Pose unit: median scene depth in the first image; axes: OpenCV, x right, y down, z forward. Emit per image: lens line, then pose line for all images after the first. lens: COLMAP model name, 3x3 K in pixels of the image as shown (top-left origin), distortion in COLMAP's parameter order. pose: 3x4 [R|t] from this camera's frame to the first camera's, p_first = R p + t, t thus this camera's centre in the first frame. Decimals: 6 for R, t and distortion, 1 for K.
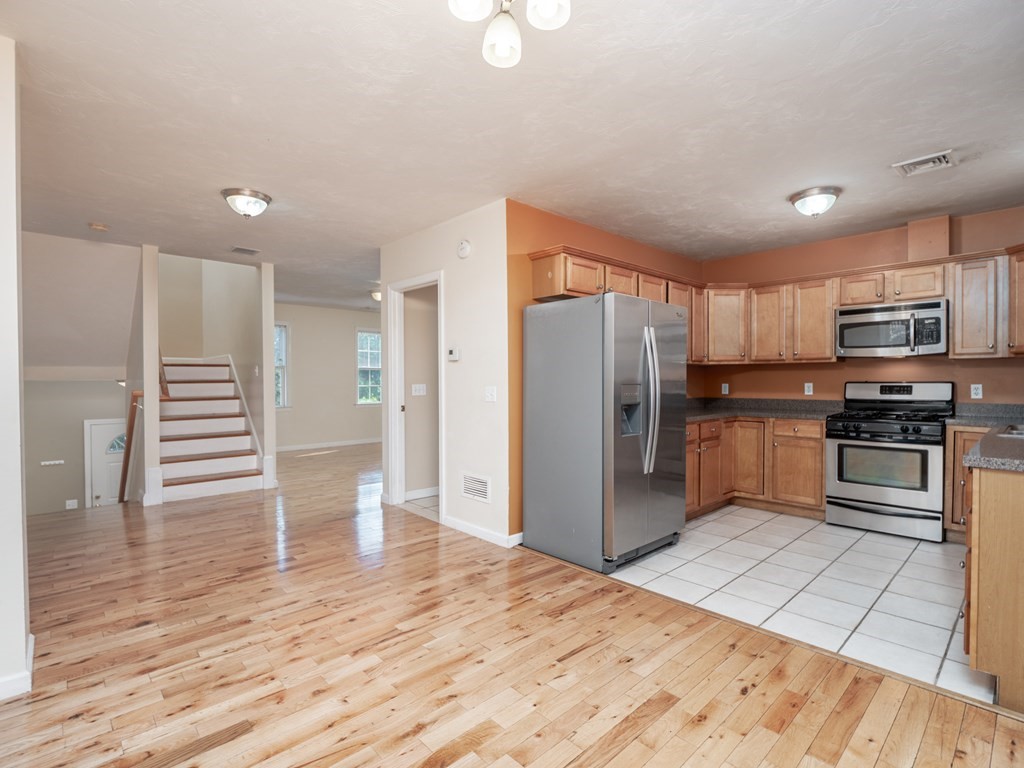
lens RADIAL K [[502.8, 0, 513.9], [0, 502.8, 386.3], [0, 0, 1]] dist [-0.010947, 0.000345]
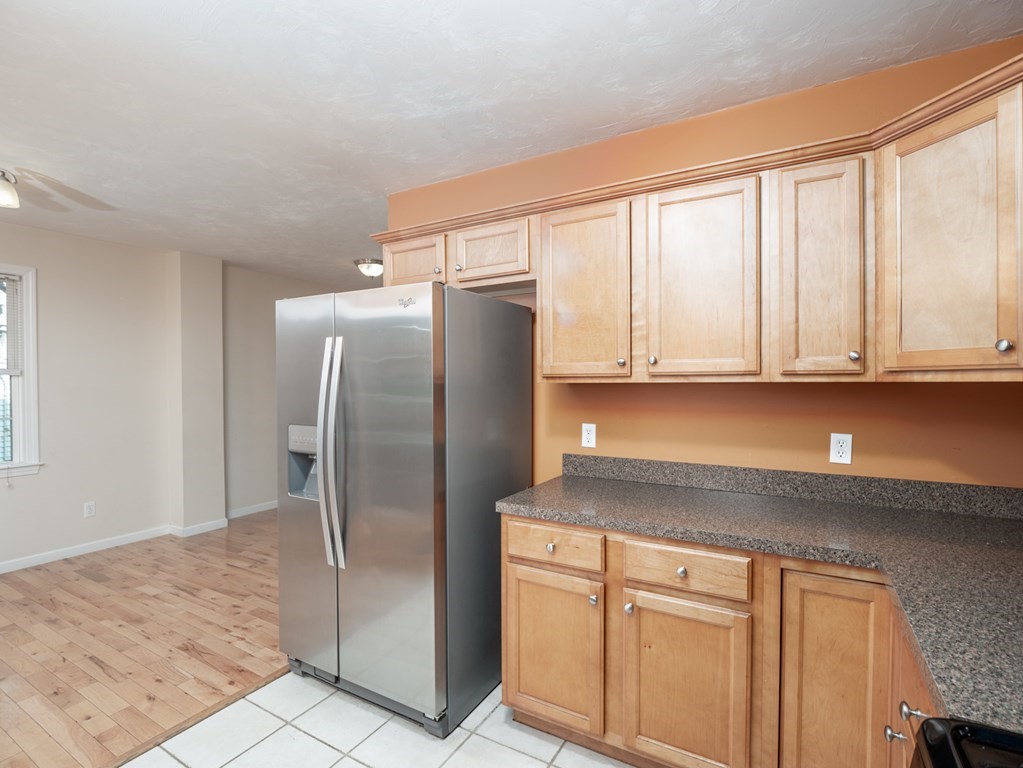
lens RADIAL K [[500.7, 0, 508.7], [0, 500.7, 387.5], [0, 0, 1]] dist [-0.014052, -0.001580]
pose [[0.284238, 0.014326, -0.958647, 0.769427], [-0.008770, 0.999885, 0.012342, -0.053099], [0.958714, 0.004899, 0.284331, 0.848524]]
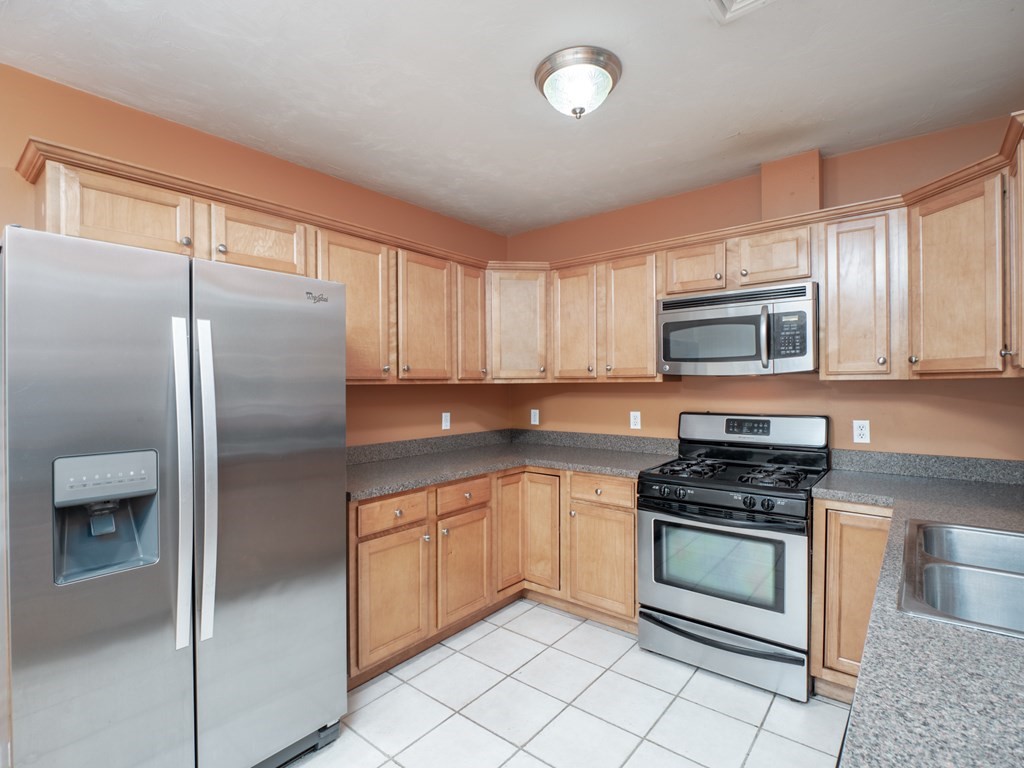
lens RADIAL K [[499.3, 0, 511.6], [0, 499.3, 386.6], [0, 0, 1]] dist [0.000503, -0.010571]
pose [[0.991699, -0.003502, 0.128536, 0.407793], [0.004498, 0.999962, -0.007458, -0.043403], [-0.128505, 0.007974, 0.991677, 0.430589]]
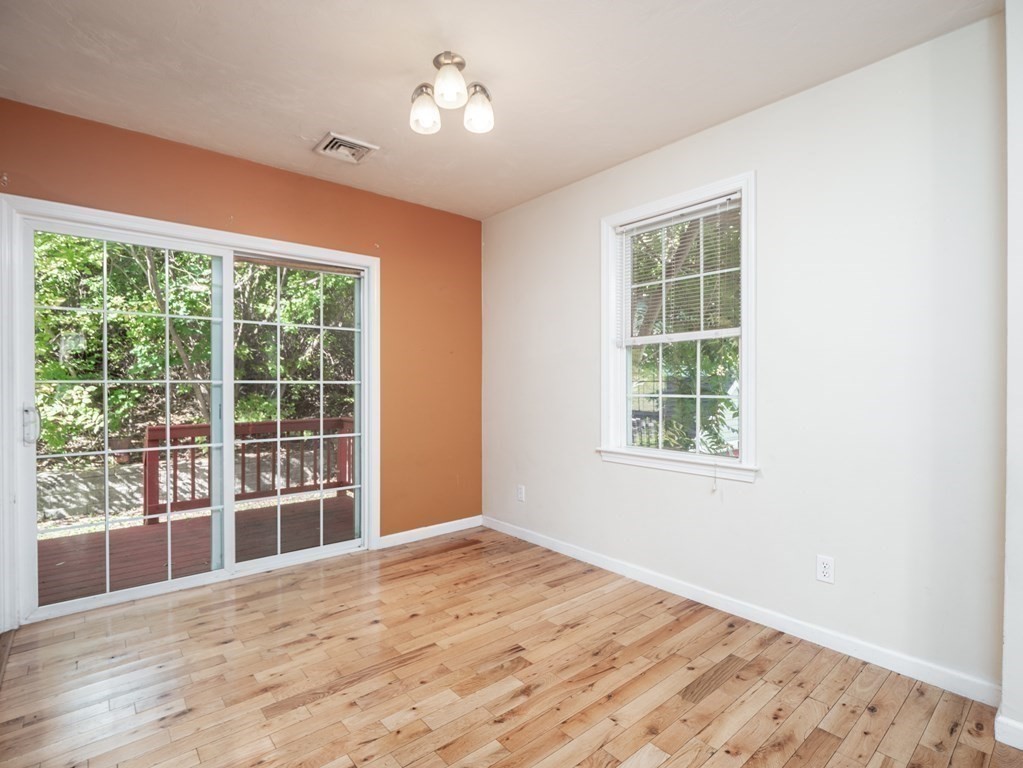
lens RADIAL K [[500.7, 0, 508.7], [0, 500.7, 387.5], [0, 0, 1]] dist [-0.014052, -0.001580]
pose [[-0.998391, 0.001613, 0.056674, -0.091049], [0.002868, 0.999752, 0.022065, -0.004017], [-0.056624, 0.022192, -0.998149, 0.890705]]
